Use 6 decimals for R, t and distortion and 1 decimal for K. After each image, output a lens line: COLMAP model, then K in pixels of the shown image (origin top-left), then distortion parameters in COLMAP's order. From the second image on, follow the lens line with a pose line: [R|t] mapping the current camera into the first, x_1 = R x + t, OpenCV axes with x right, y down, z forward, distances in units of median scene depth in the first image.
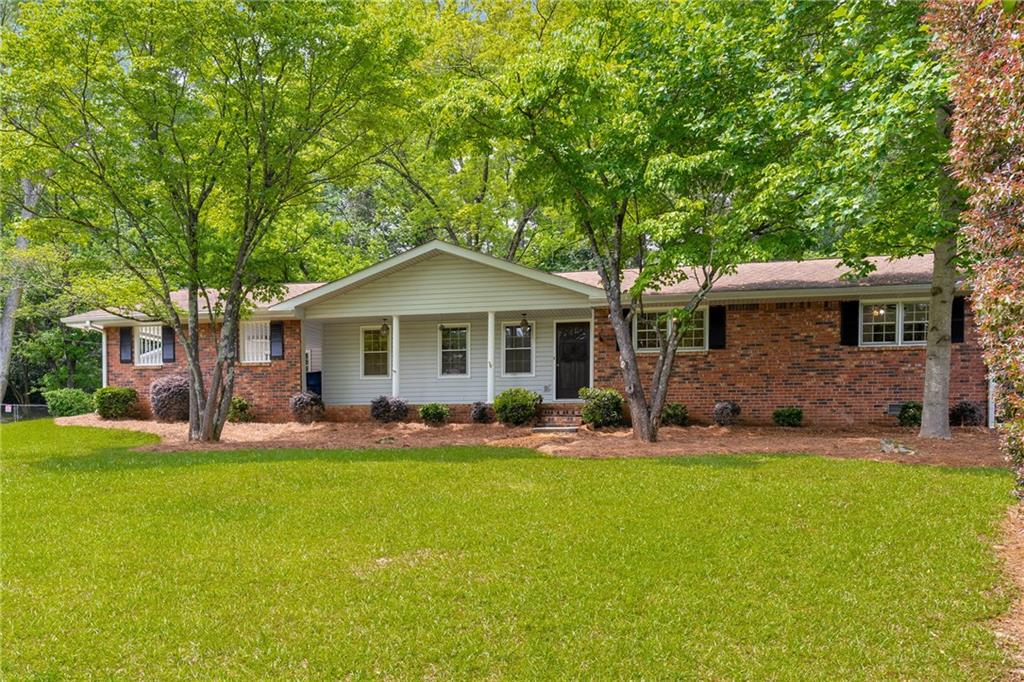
lens RADIAL K [[786.3, 0, 511.8], [0, 786.3, 340.6], [0, 0, 1]] dist [-0.002685, -0.000703]
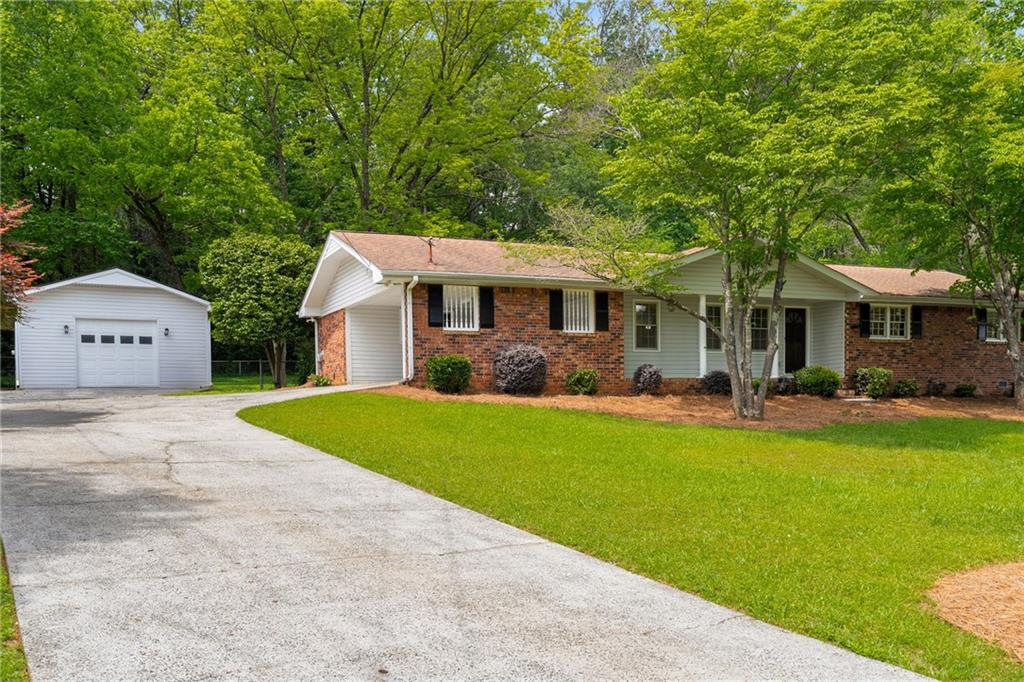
lens RADIAL K [[839.5, 0, 511.7], [0, 839.5, 342.9], [0, 0, 1]] dist [0.001555, -0.000855]
pose [[0.818345, 0.034300, 0.573703, -0.989790], [-0.053465, 0.998432, 0.016571, 0.027879], [-0.572236, -0.044234, 0.818896, 0.211029]]
